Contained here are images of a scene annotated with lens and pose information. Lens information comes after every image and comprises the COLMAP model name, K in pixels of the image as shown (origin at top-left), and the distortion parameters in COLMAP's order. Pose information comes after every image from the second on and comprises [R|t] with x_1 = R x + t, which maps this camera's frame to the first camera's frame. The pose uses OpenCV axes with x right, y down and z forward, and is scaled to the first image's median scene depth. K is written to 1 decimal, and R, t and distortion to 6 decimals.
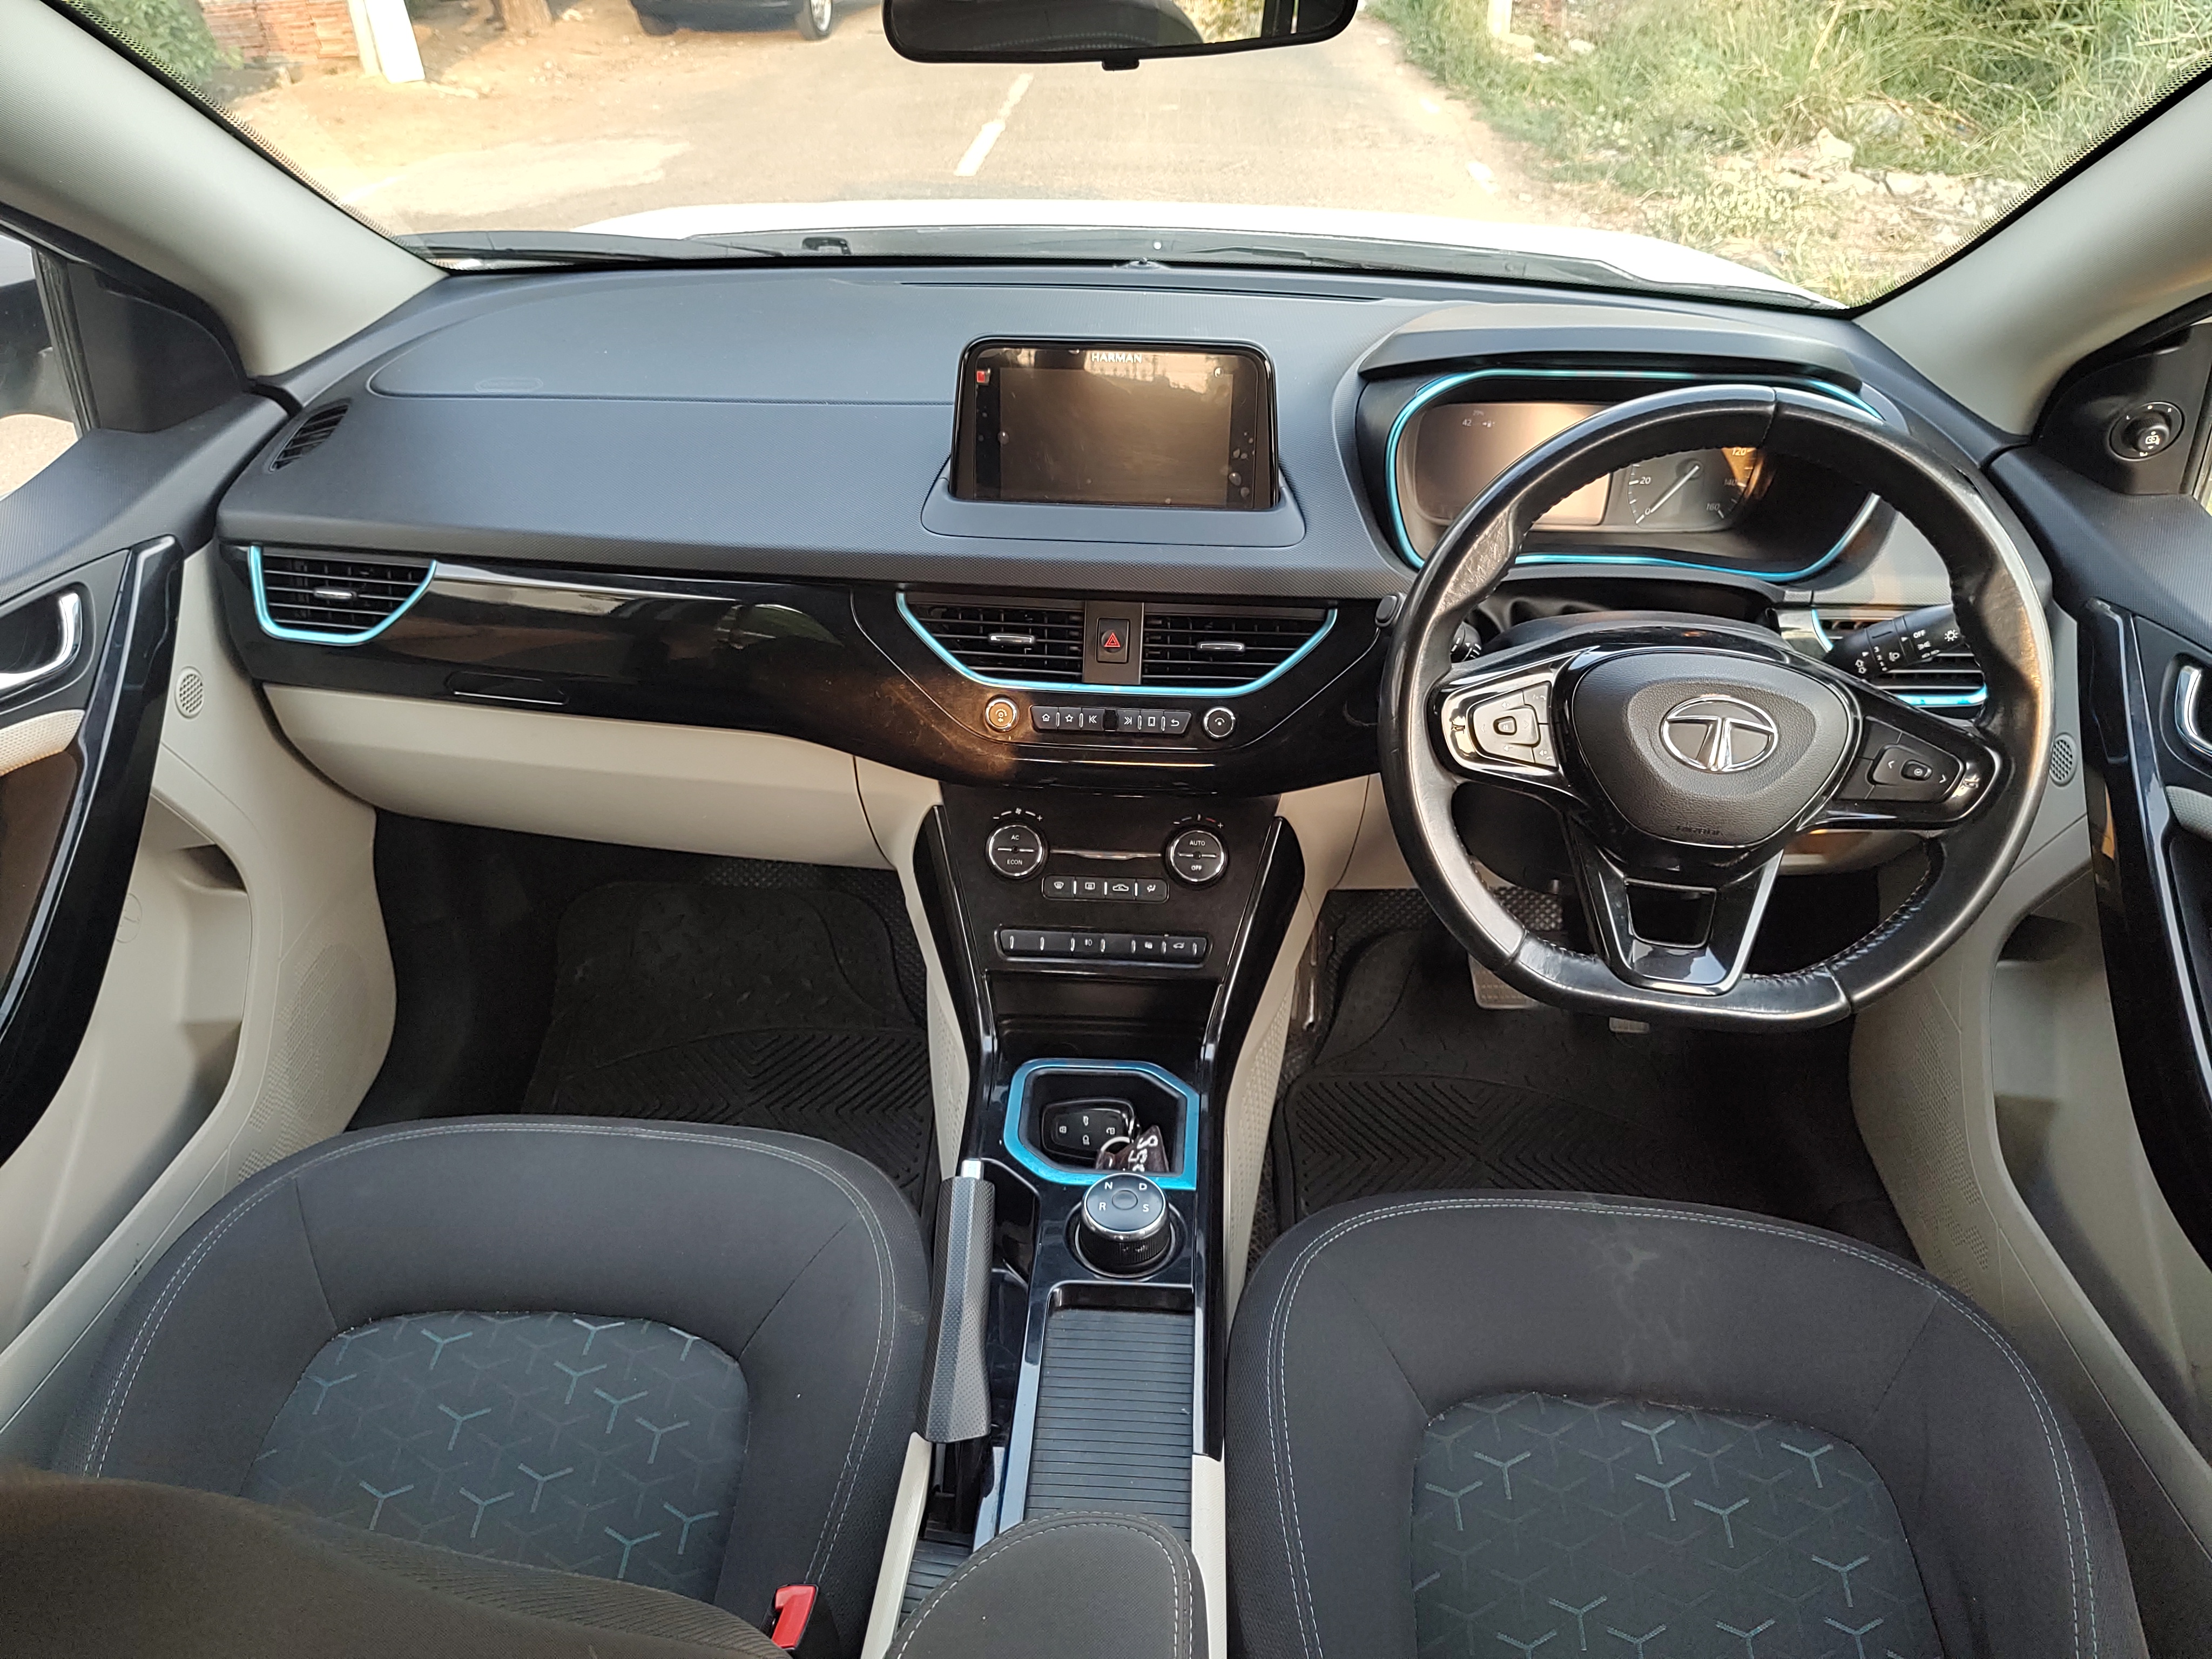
lens RADIAL K [[1566.7, 0, 1106.0], [0, 1566.7, 829.5], [0, 0, 1]] dist [0.046588, -0.081319]
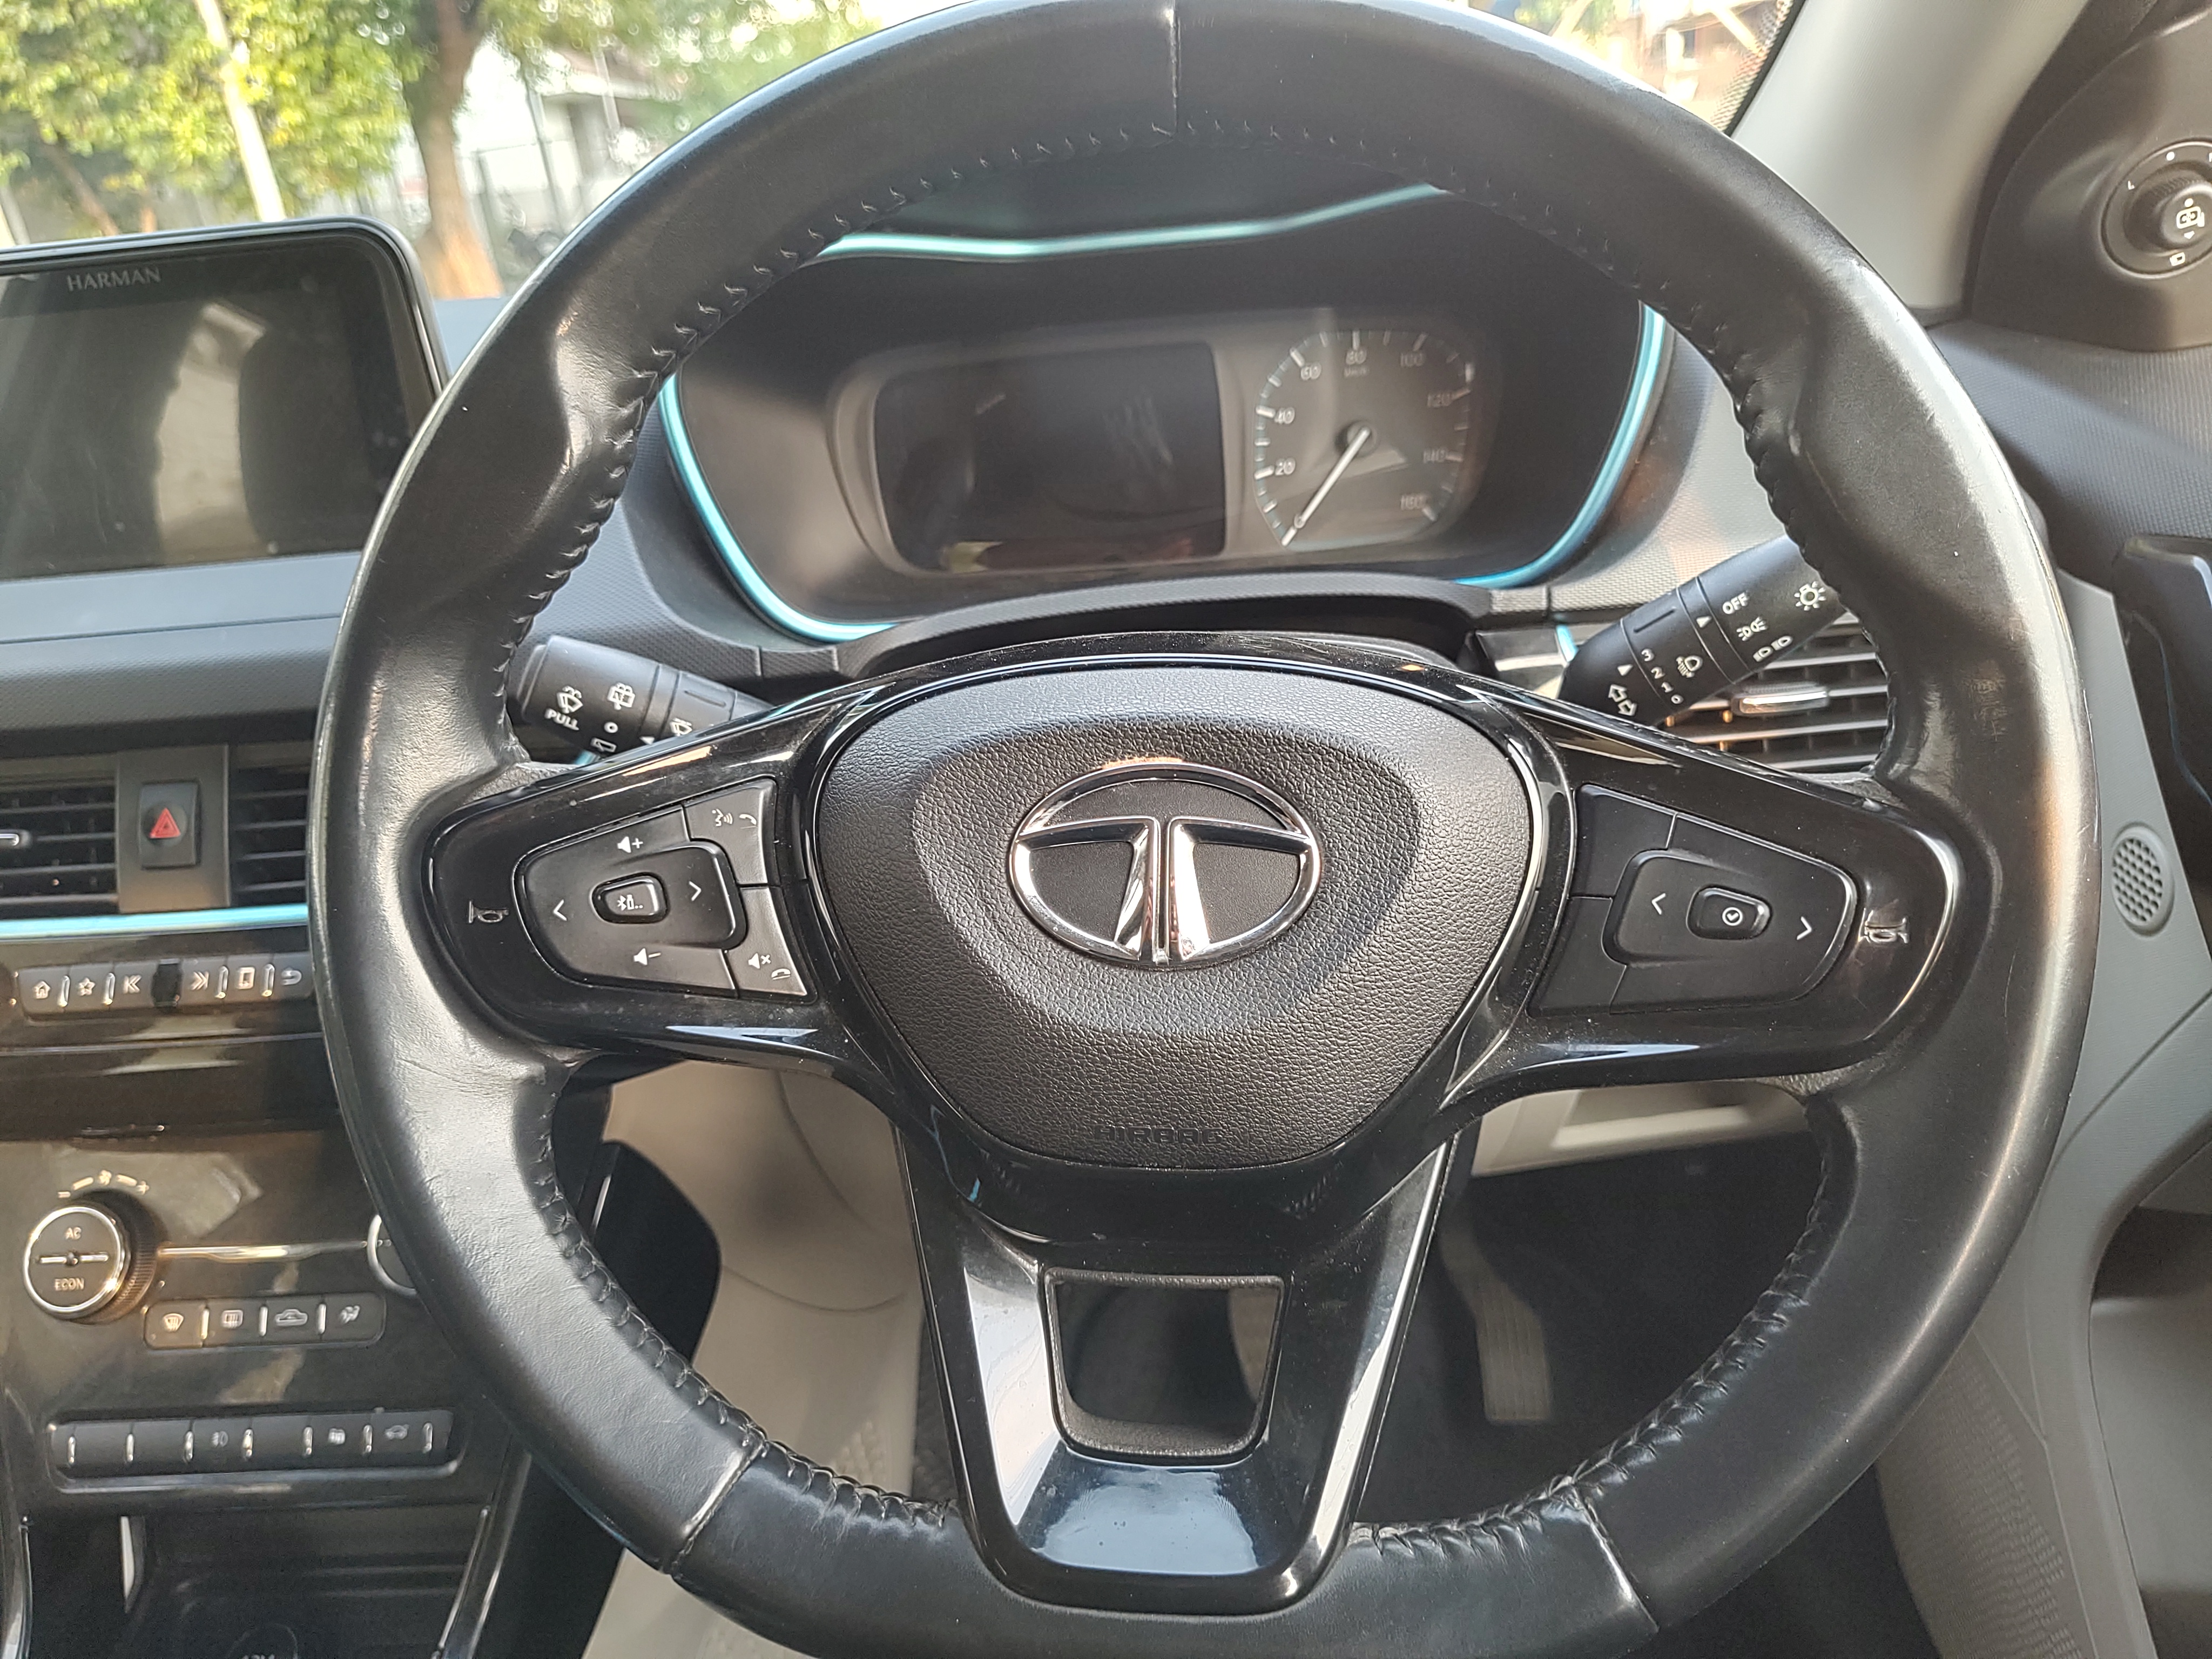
lens RADIAL K [[1566.7, 0, 1106.0], [0, 1566.7, 829.5], [0, 0, 1]] dist [0.046588, -0.081319]
pose [[0.994847, -0.096616, -0.030730, 0.347353], [0.089879, 0.980701, -0.173629, -0.005632], [0.046913, 0.169972, 0.984332, 0.572548]]
